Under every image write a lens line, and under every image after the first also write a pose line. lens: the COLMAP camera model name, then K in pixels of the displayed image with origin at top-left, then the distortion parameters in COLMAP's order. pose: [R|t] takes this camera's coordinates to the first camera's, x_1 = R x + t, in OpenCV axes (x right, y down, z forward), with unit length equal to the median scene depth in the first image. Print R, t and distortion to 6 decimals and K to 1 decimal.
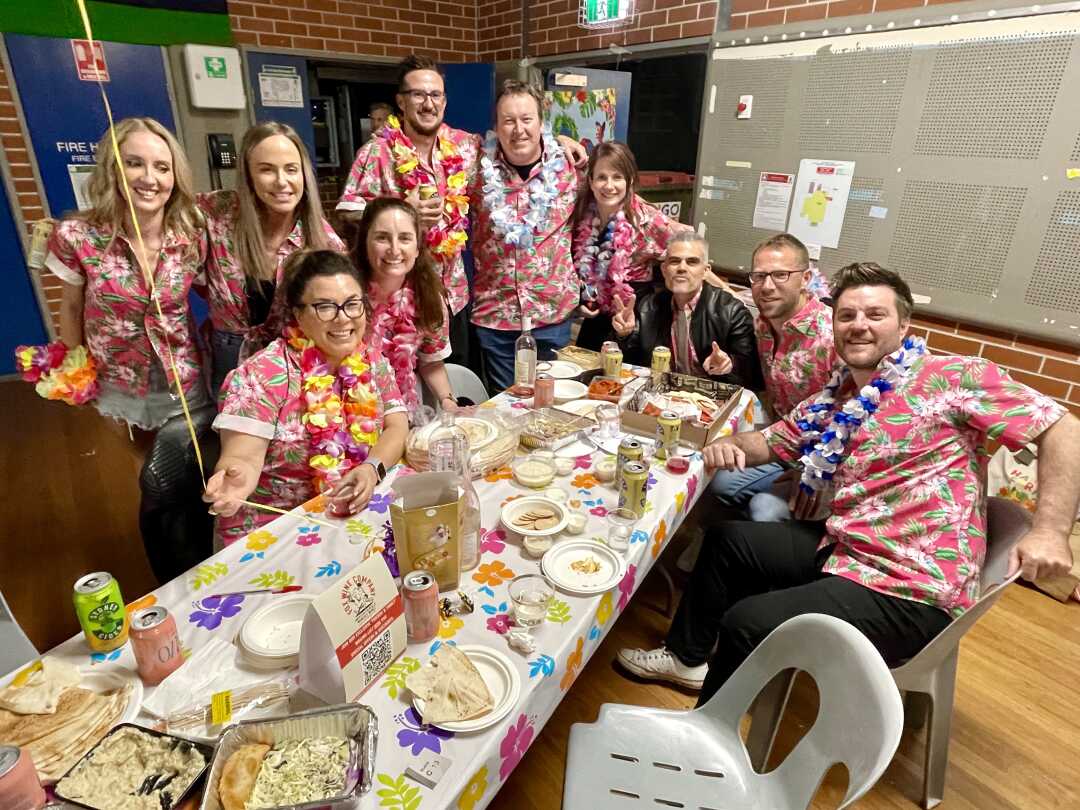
lens RADIAL K [[627.4, 0, 537.4], [0, 627.4, 407.8], [0, 0, 1]] dist [-0.001245, -0.001981]
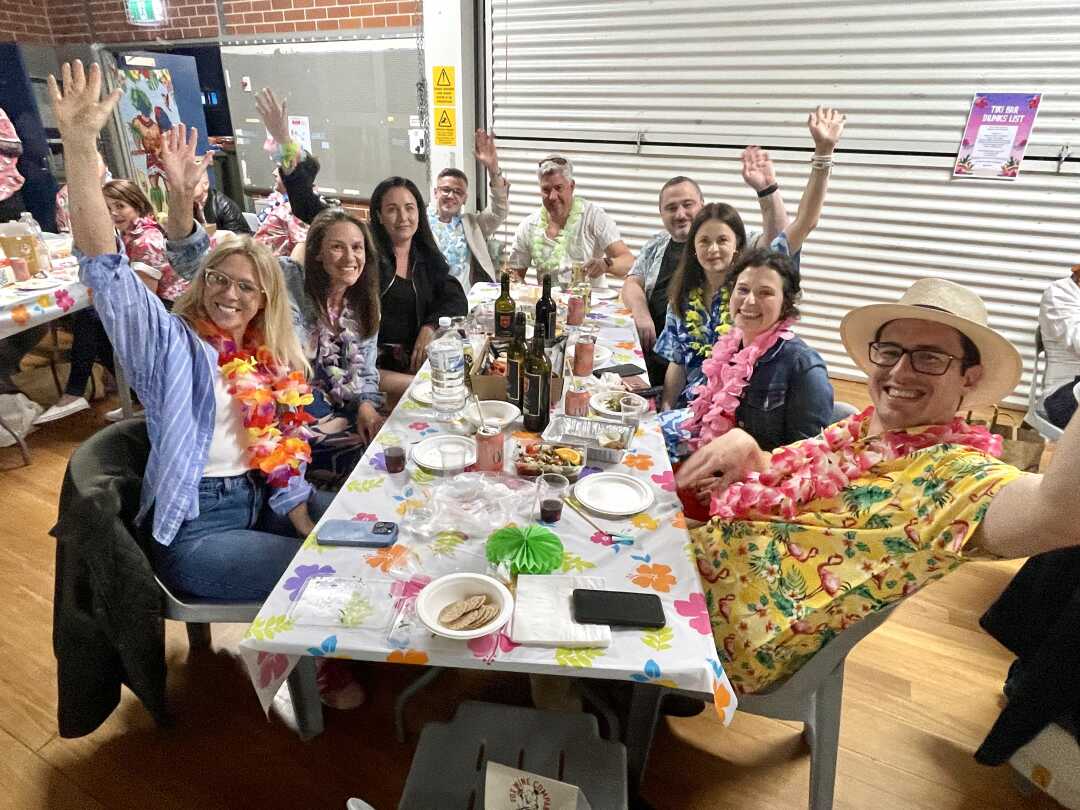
lens RADIAL K [[627.4, 0, 540.4], [0, 627.4, 403.8], [0, 0, 1]] dist [-0.001245, -0.001981]
pose [[0.896733, -0.175406, 0.406327, 0.160804], [0.169912, 0.984196, 0.049881, 0.285008], [-0.408655, 0.024310, 0.912365, -0.573095]]
